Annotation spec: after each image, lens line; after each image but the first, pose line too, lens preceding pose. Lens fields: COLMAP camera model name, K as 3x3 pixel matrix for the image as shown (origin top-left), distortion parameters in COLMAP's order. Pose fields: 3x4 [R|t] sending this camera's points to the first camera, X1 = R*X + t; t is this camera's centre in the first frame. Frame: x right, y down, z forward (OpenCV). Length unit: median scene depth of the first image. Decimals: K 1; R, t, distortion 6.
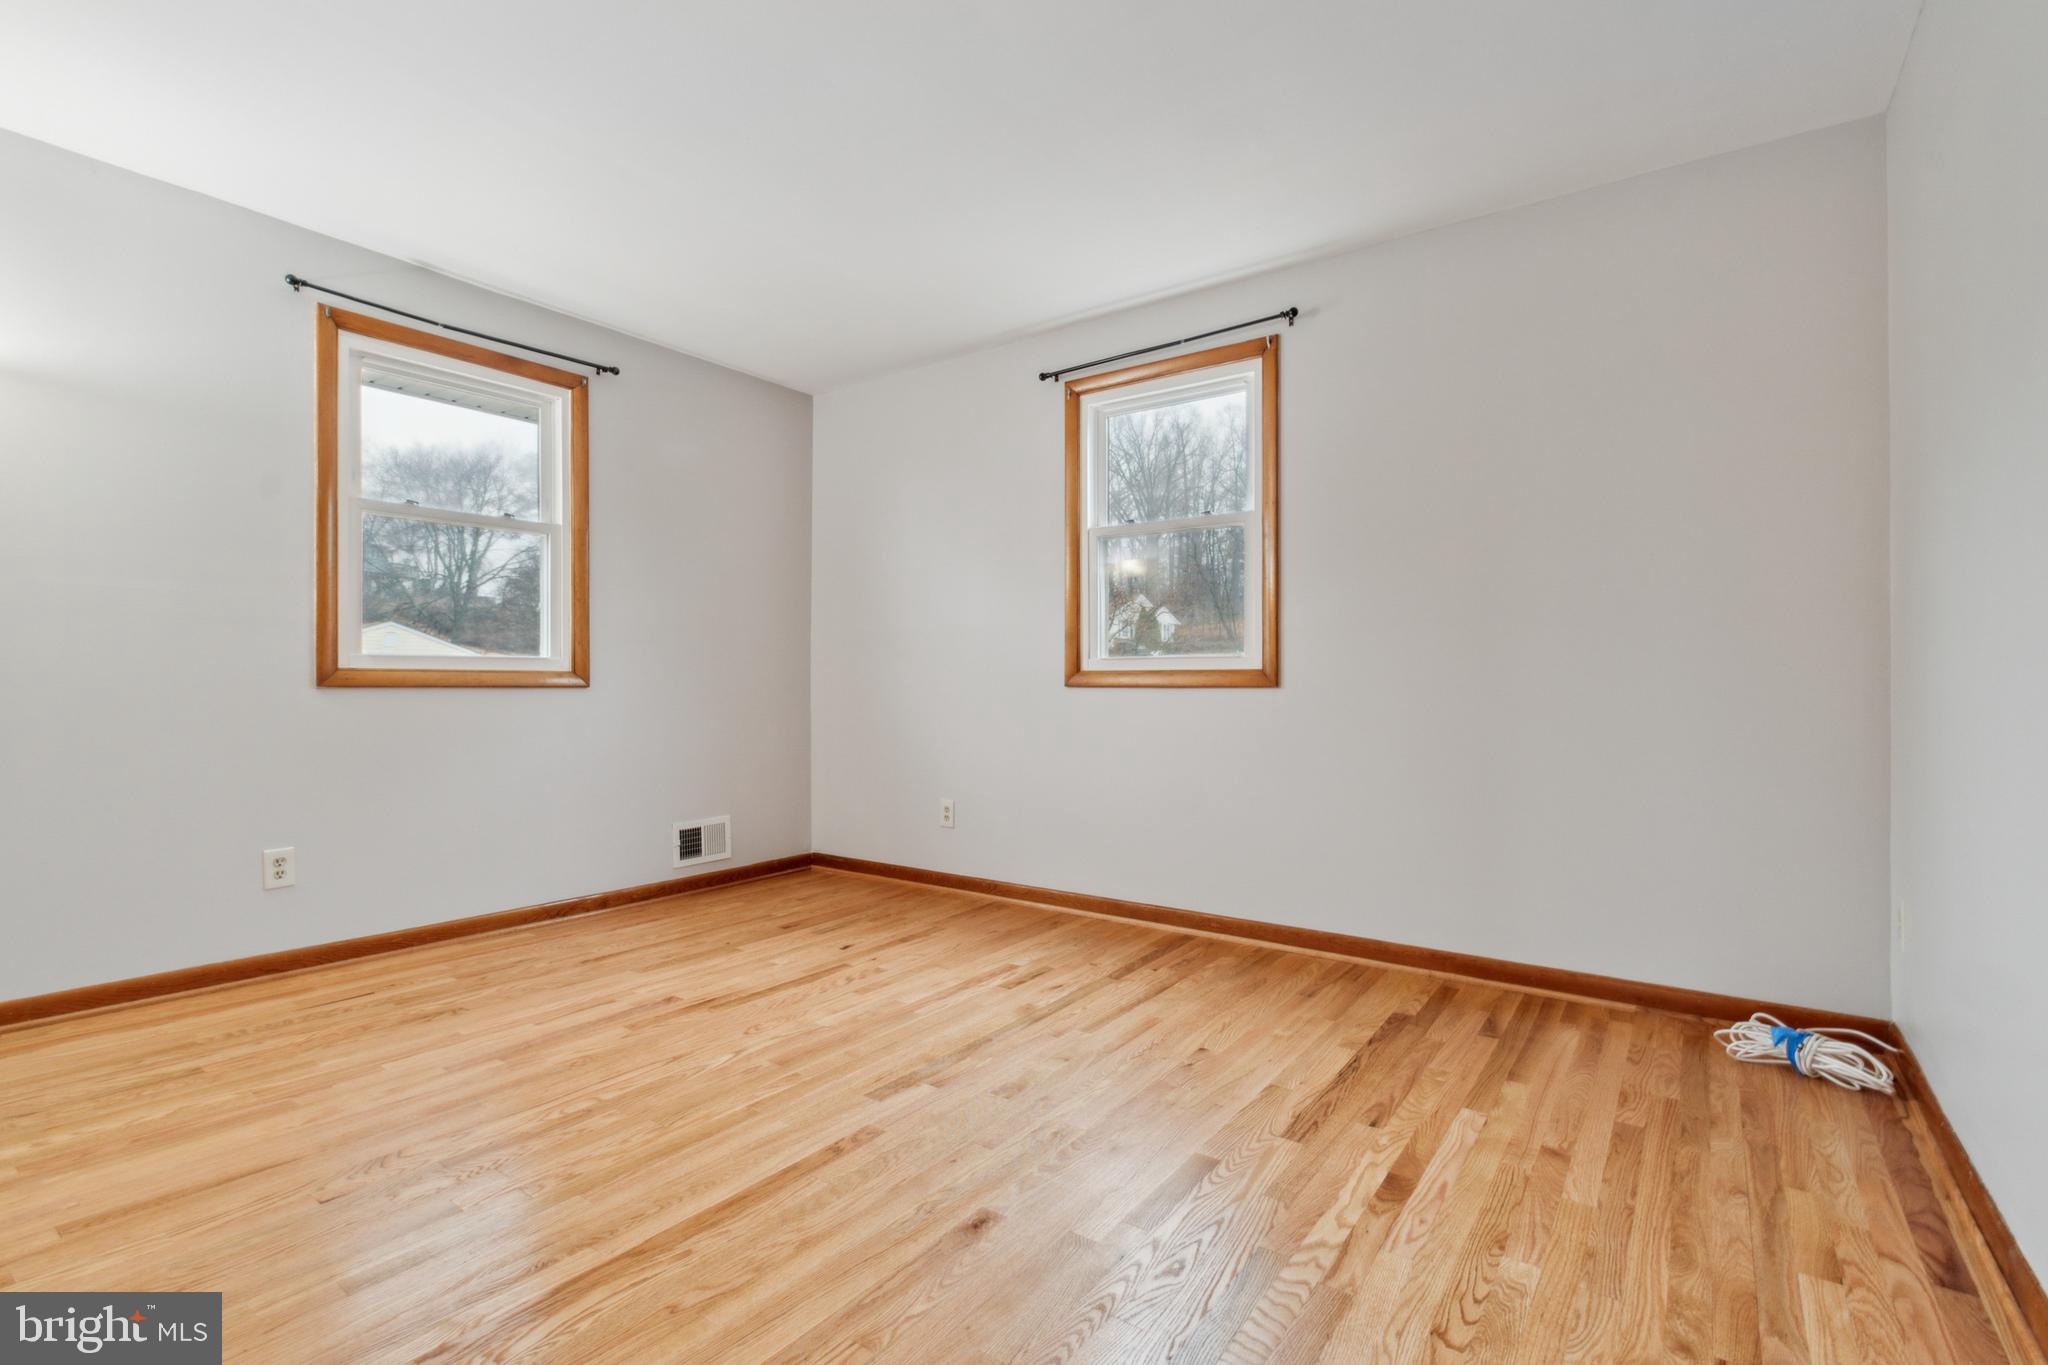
lens RADIAL K [[932.9, 0, 1022.4], [0, 932.9, 682.4], [0, 0, 1]] dist [0.003027, -0.006860]
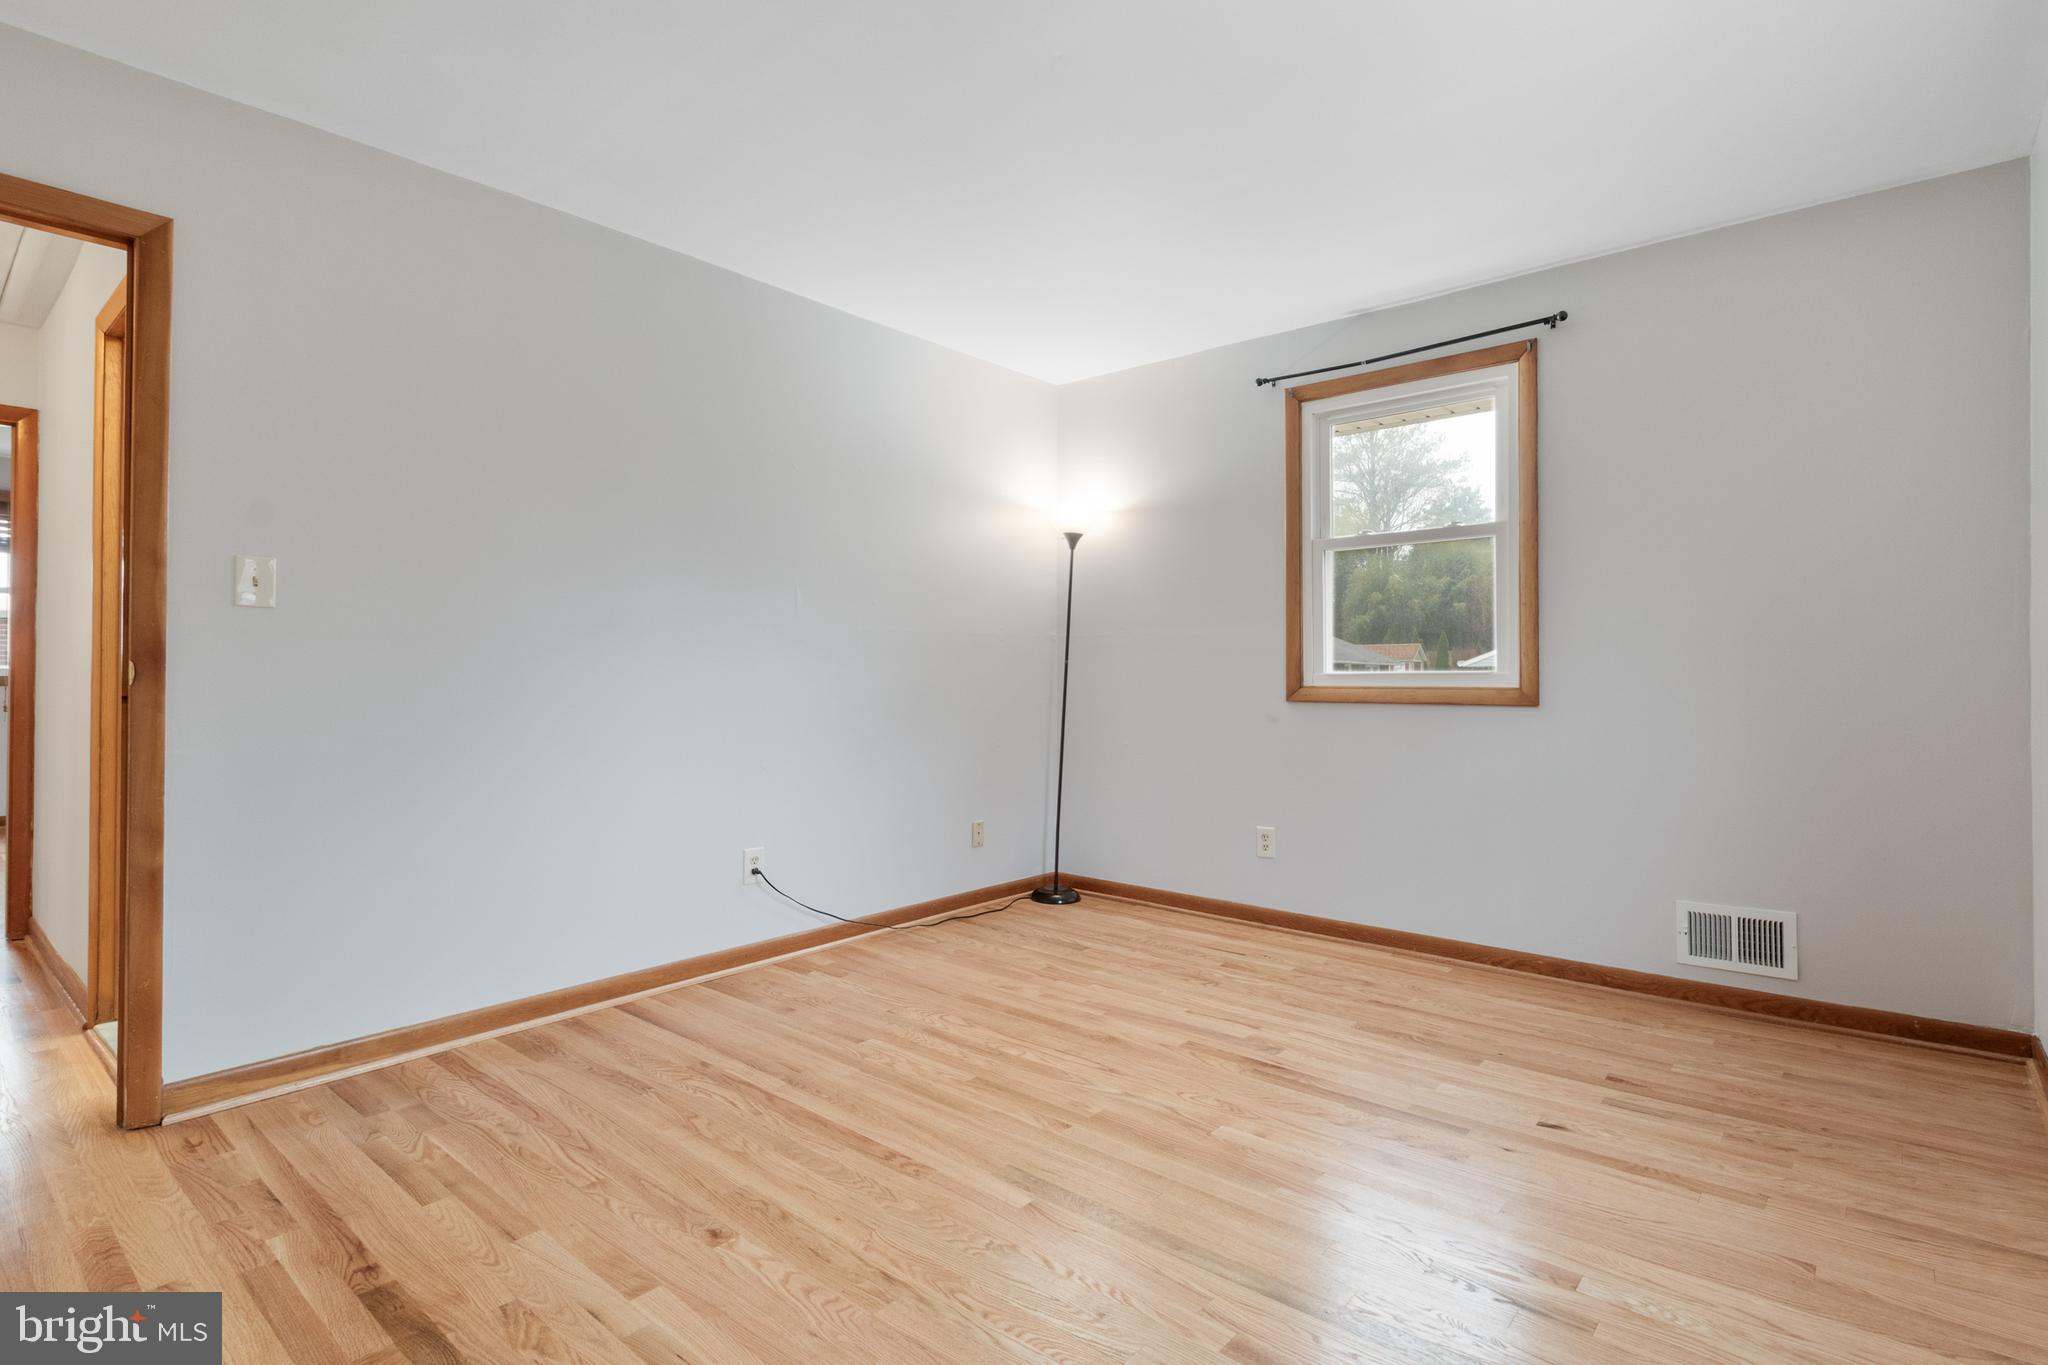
lens RADIAL K [[956.1, 0, 1028.7], [0, 956.1, 675.7], [0, 0, 1]] dist [0.005842, -0.000546]
pose [[-0.059052, -0.007674, -0.998225, 0.573604], [-0.001256, 0.999970, -0.007613, -0.020328], [0.998254, 0.000805, -0.059060, 0.805379]]
